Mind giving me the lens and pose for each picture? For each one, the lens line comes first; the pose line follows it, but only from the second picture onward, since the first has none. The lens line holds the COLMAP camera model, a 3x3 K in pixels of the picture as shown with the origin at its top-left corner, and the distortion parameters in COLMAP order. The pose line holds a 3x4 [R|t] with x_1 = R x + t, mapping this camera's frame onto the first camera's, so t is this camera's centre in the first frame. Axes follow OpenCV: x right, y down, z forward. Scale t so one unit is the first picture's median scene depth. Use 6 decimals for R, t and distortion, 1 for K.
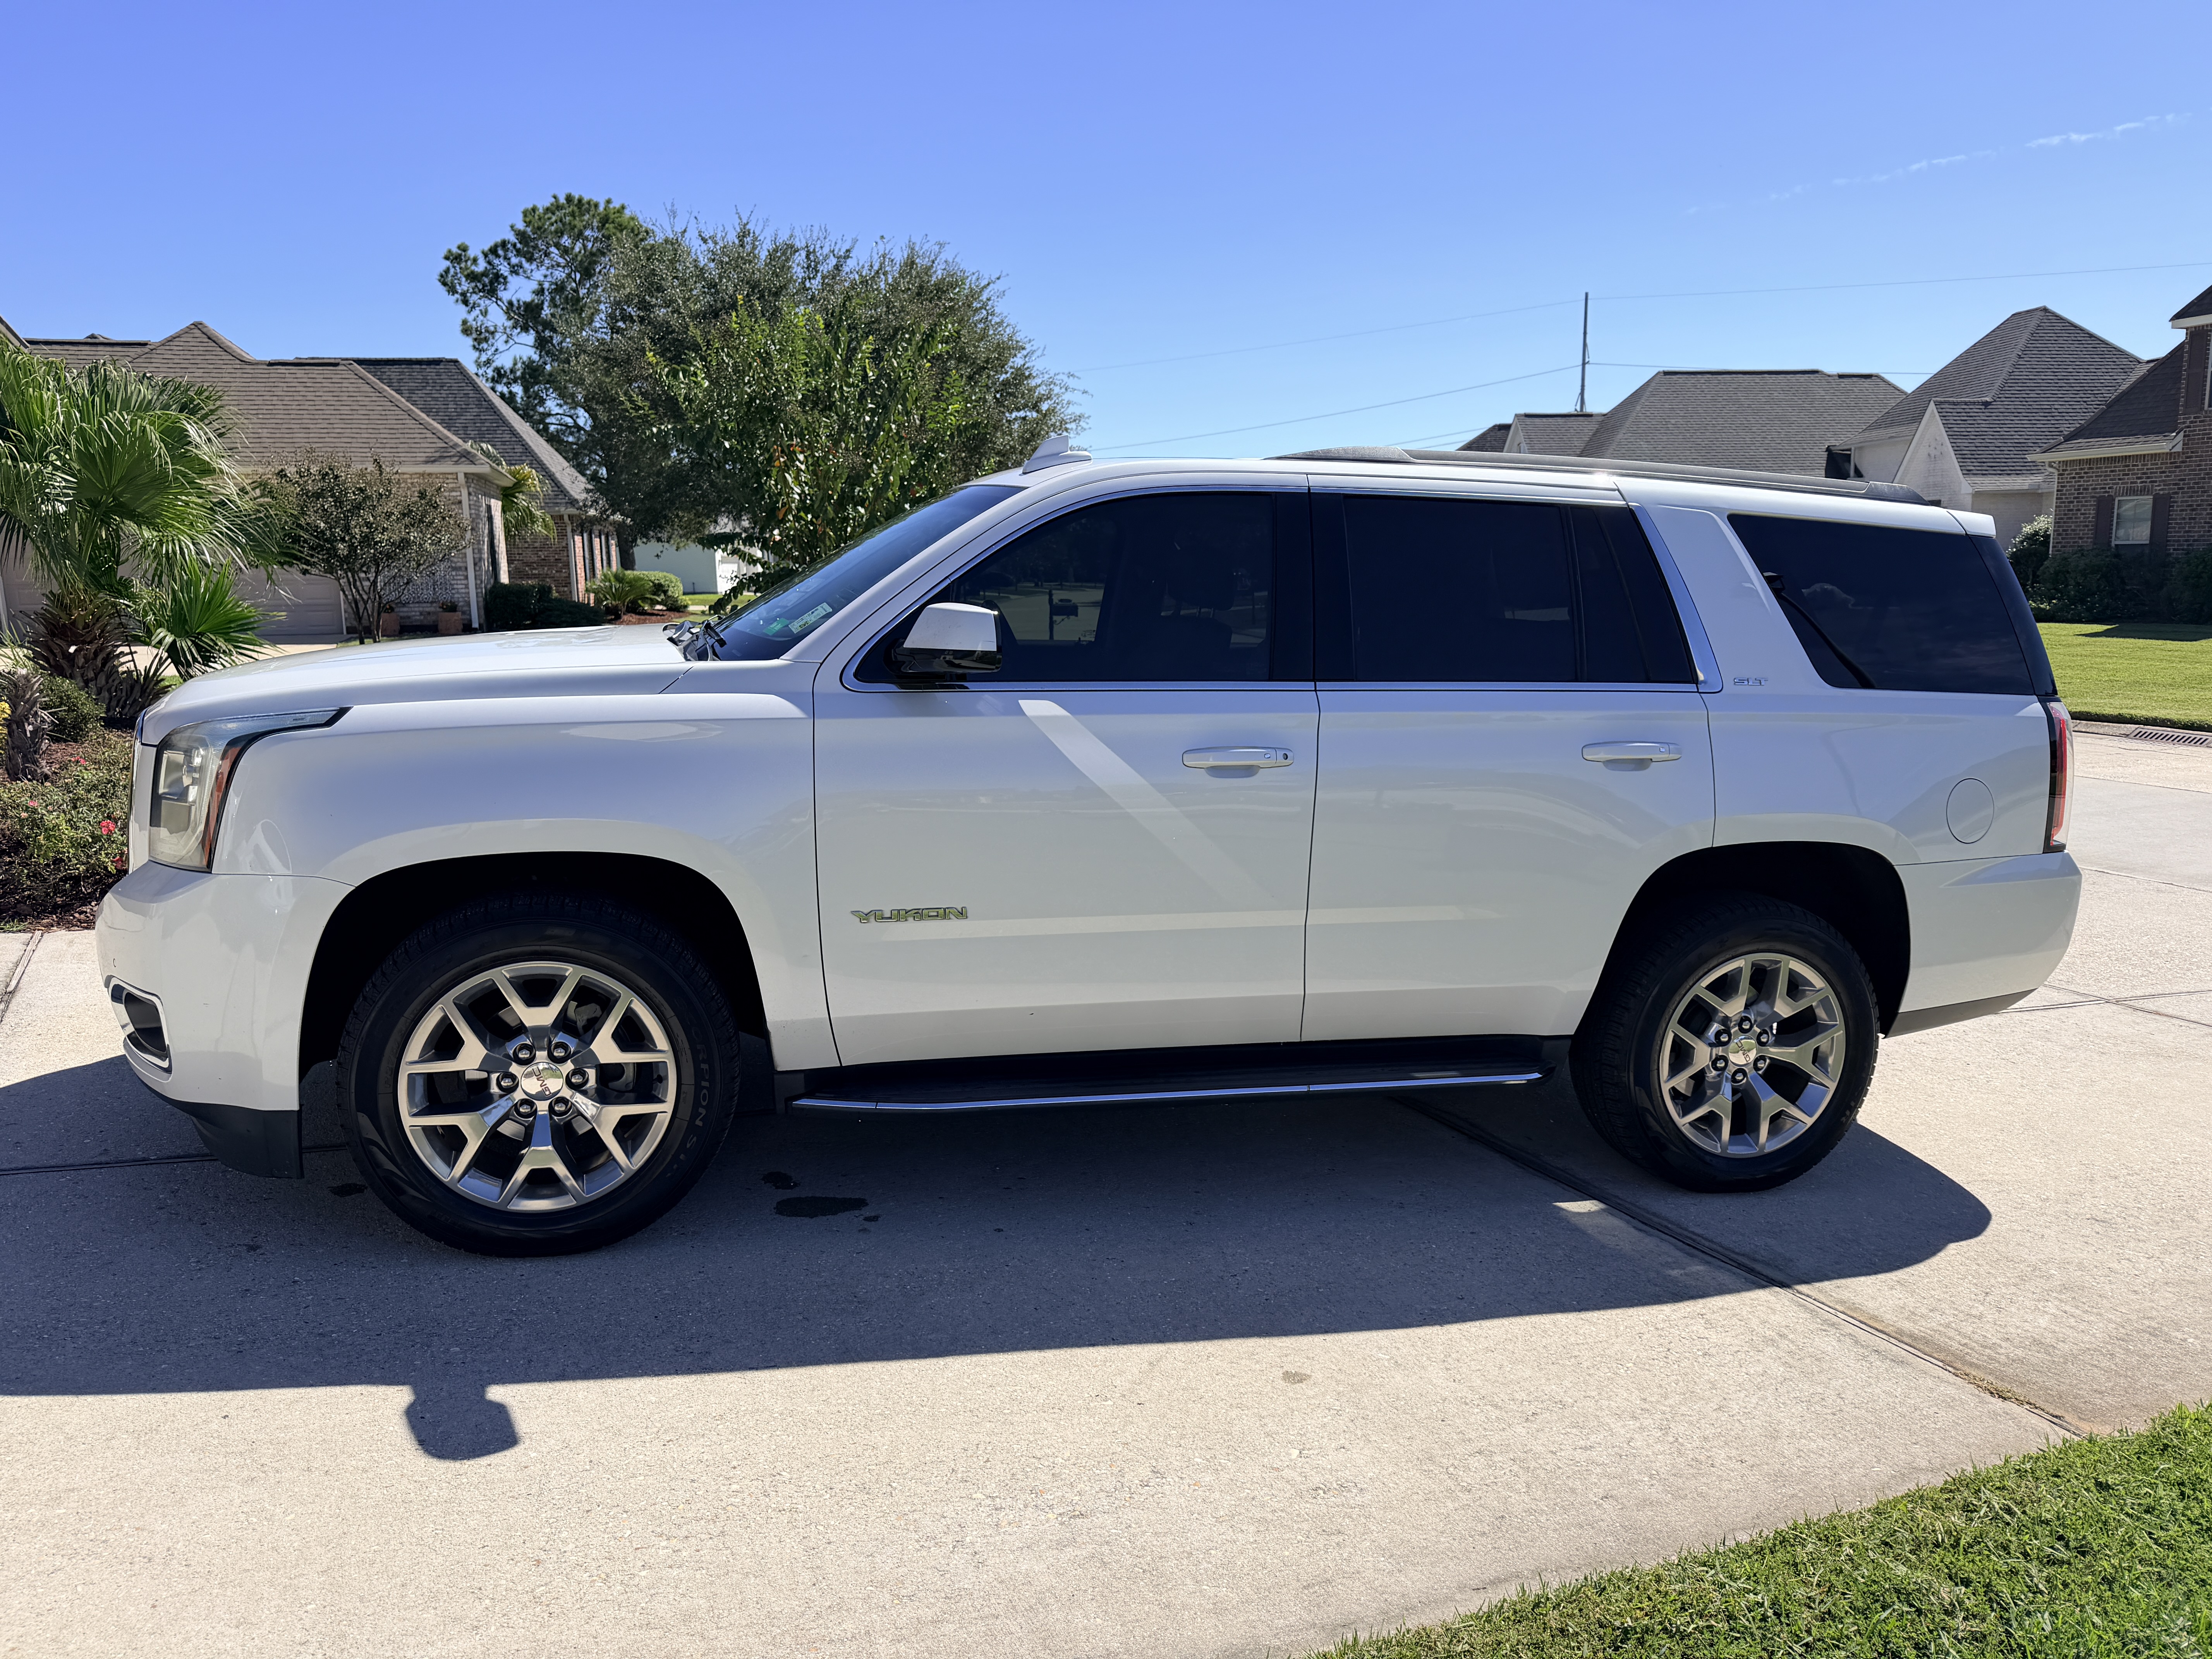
lens RADIAL K [[1536.9, 0, 1106.0], [0, 1536.9, 829.5], [0, 0, 1]] dist [0.002369, 0.000225]
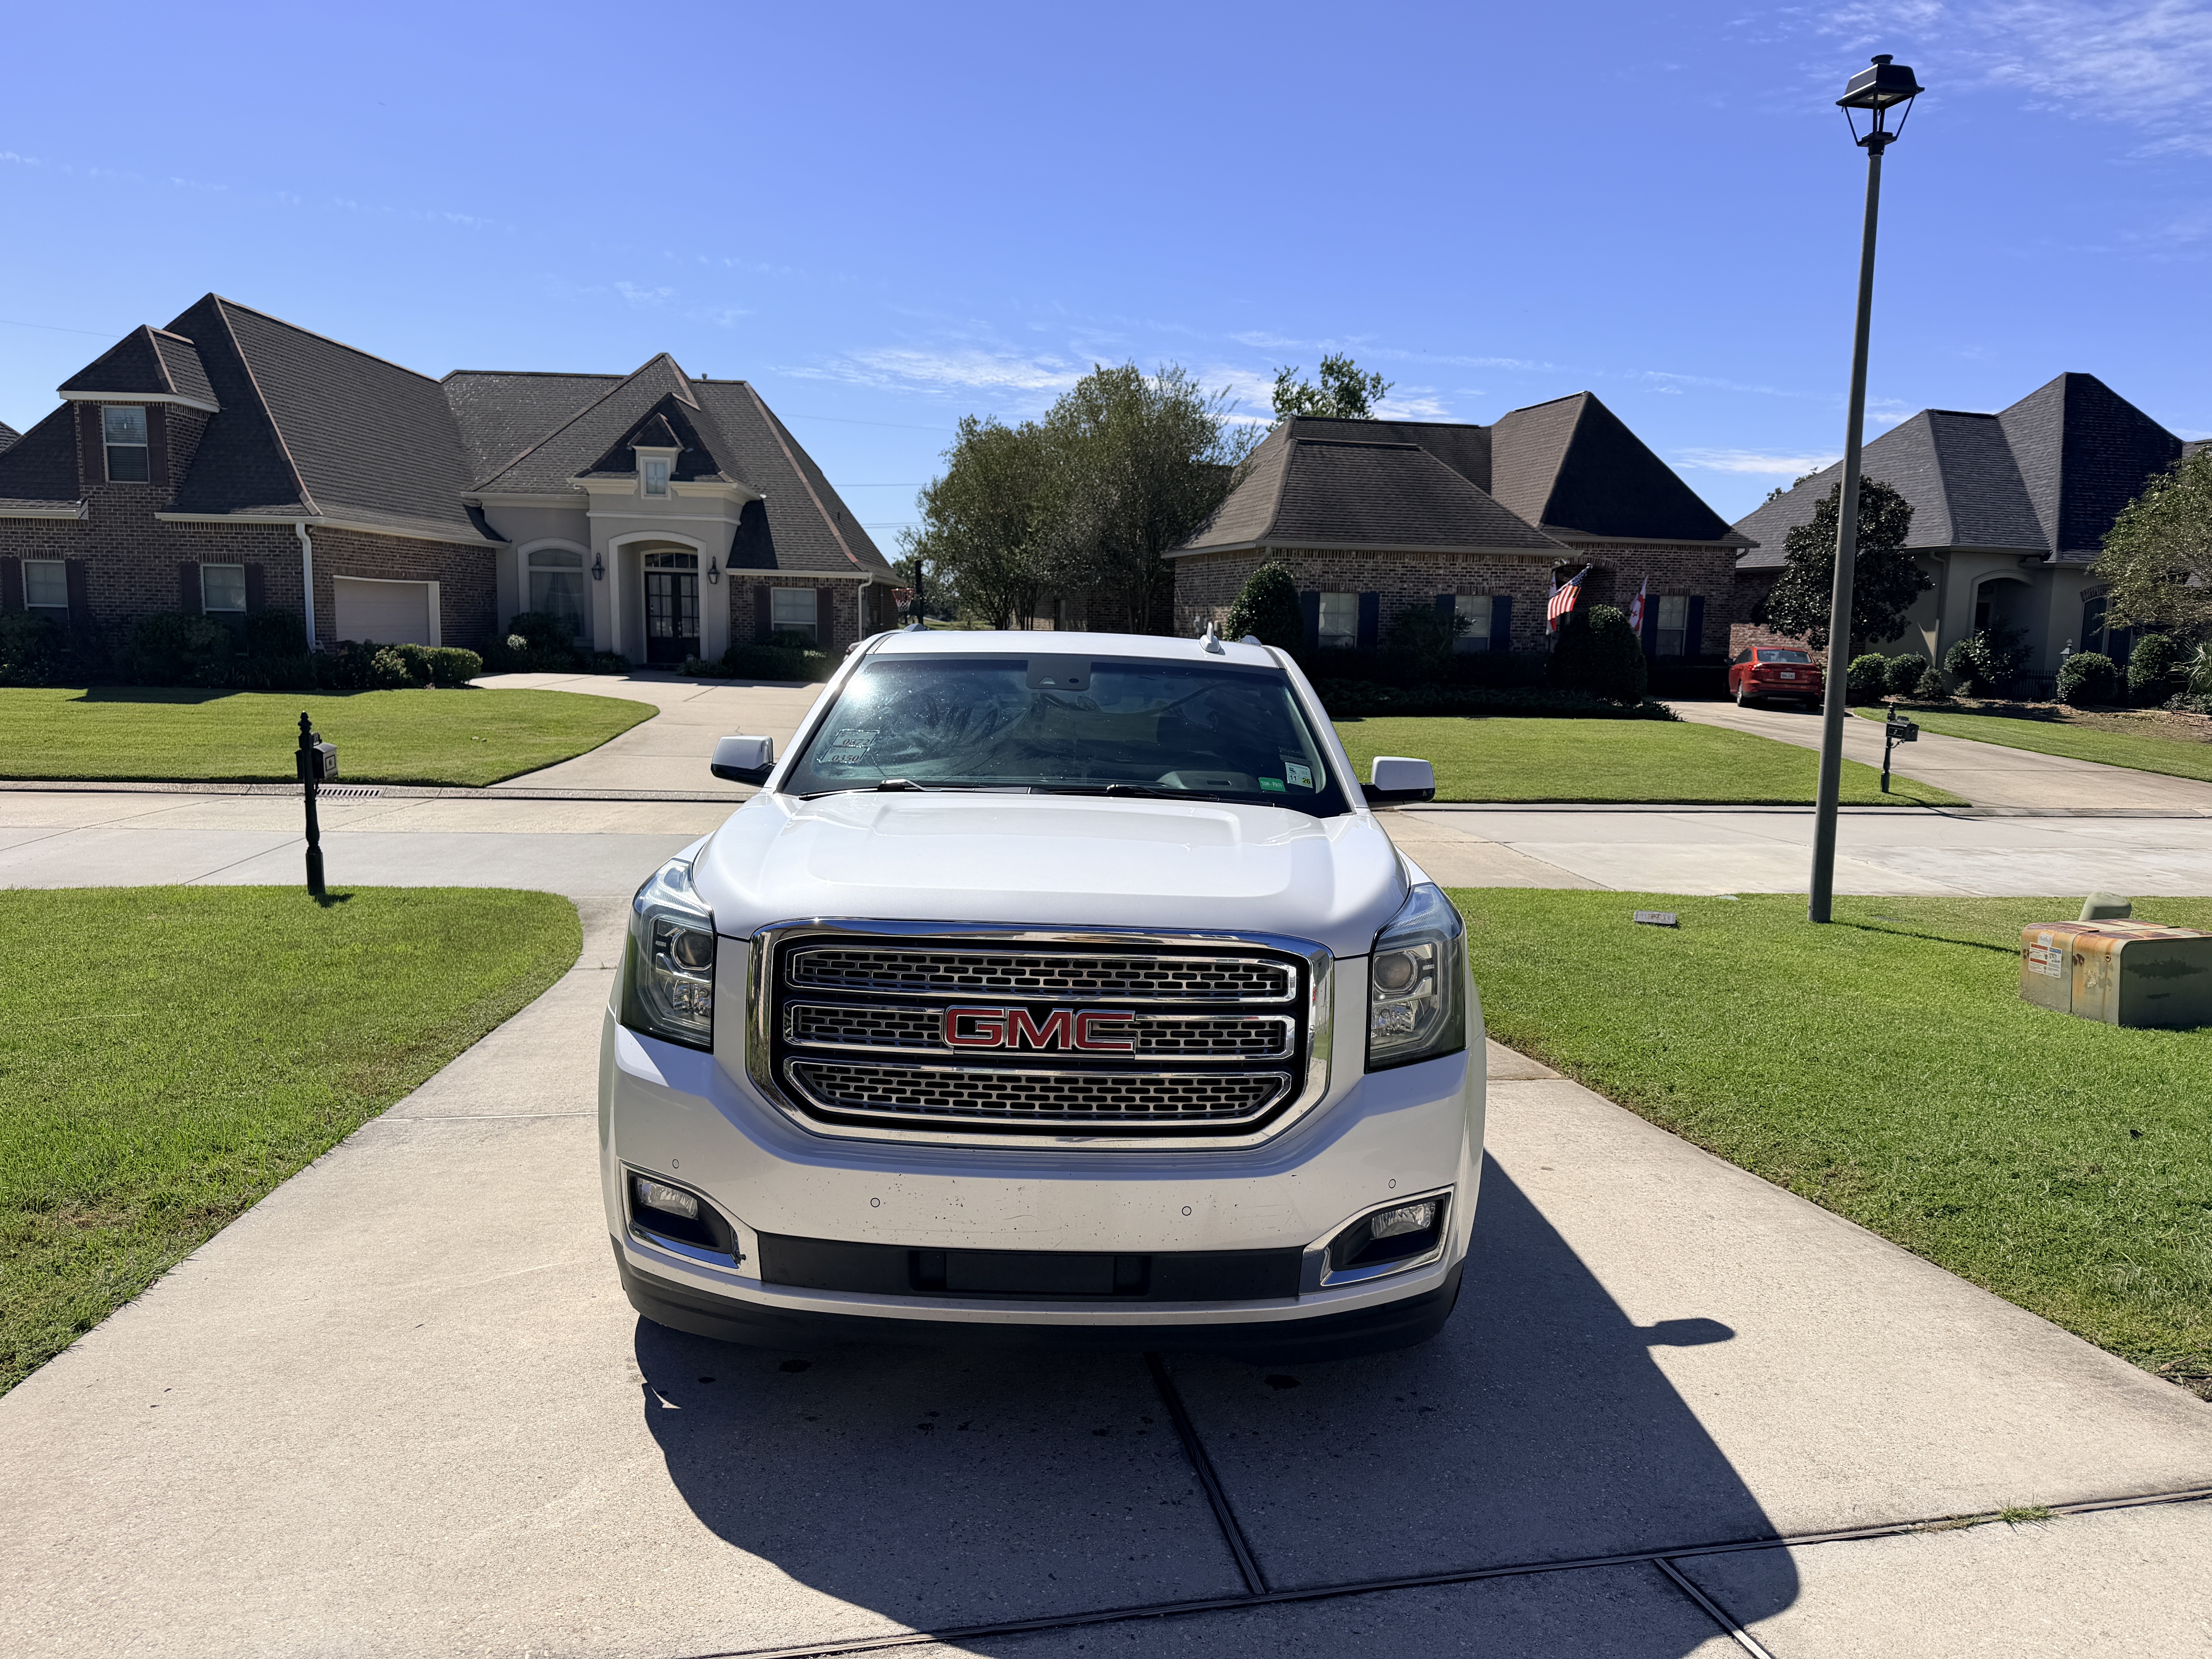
lens RADIAL K [[1608.1, 0, 1106.0], [0, 1608.1, 829.5], [0, 0, 1]] dist [-0.026043, -0.002056]
pose [[0.247306, -0.104001, 0.963340, -0.201174], [0.138429, 0.987816, 0.071107, -0.026148], [-0.958998, 0.115769, 0.258690, 0.113050]]
